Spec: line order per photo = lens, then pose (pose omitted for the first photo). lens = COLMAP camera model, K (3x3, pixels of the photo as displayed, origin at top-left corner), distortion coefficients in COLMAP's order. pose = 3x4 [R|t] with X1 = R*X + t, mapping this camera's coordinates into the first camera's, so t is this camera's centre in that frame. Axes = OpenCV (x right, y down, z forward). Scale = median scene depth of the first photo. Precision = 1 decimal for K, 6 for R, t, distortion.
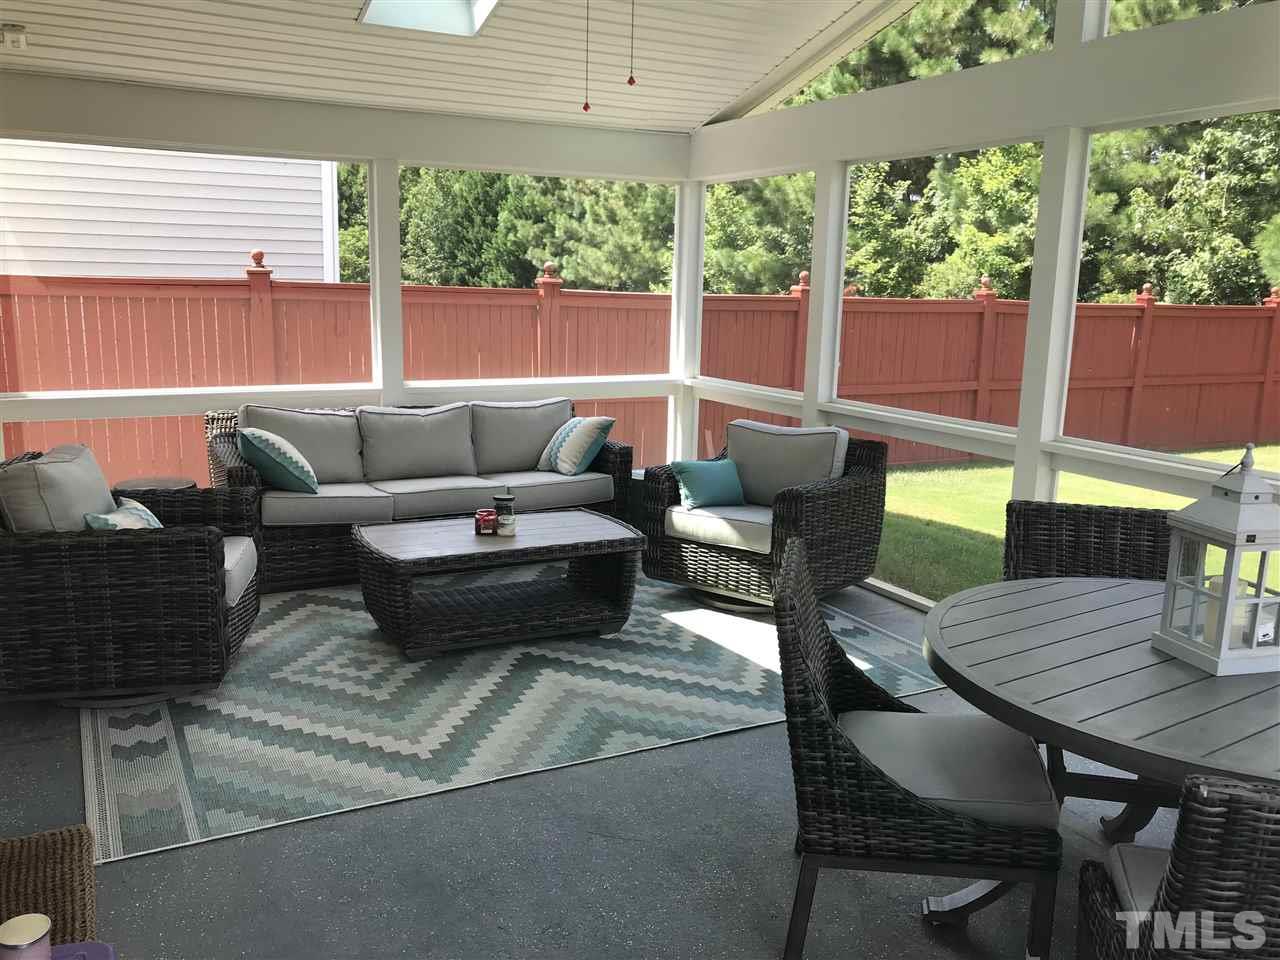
lens RADIAL K [[1051.2, 0, 634.5], [0, 1051.2, 472.1], [0, 0, 1]] dist [-0.004991, -0.013945]
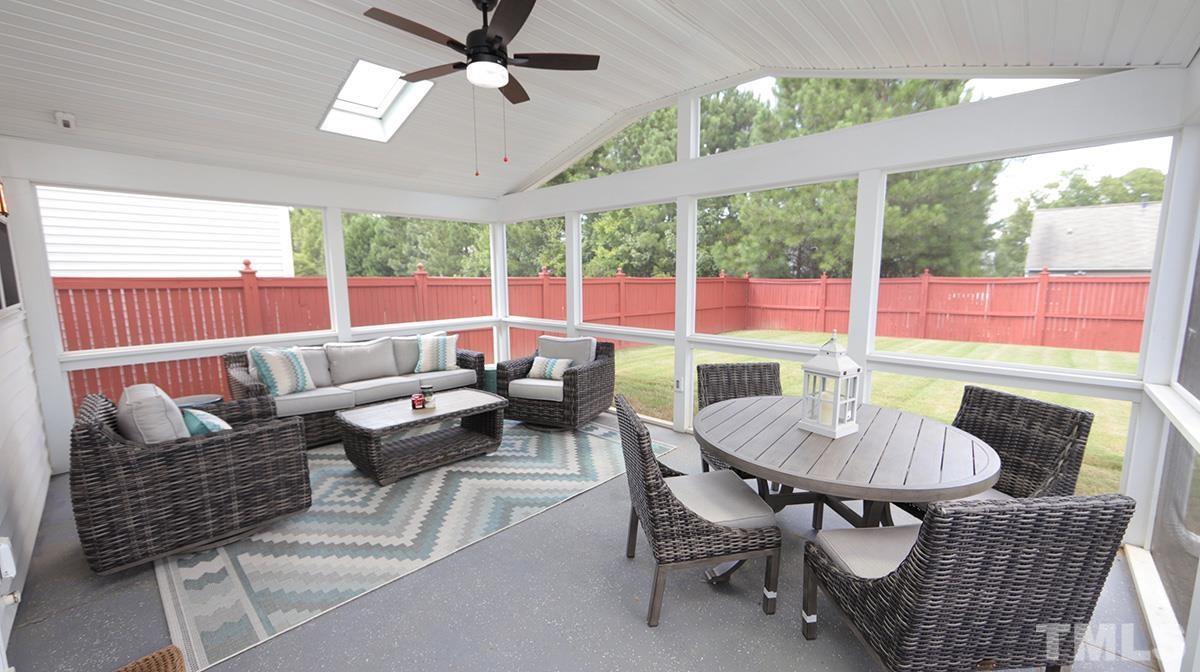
lens RADIAL K [[471.9, 0, 600.0], [0, 471.9, 336.0], [0, 0, 1]] dist [-0.001244, 0.000310]
pose [[0.946171, -0.067123, 0.316631, -0.094634], [0.082612, 0.995941, -0.035736, -0.010245], [-0.312947, 0.059969, 0.947876, 0.117637]]
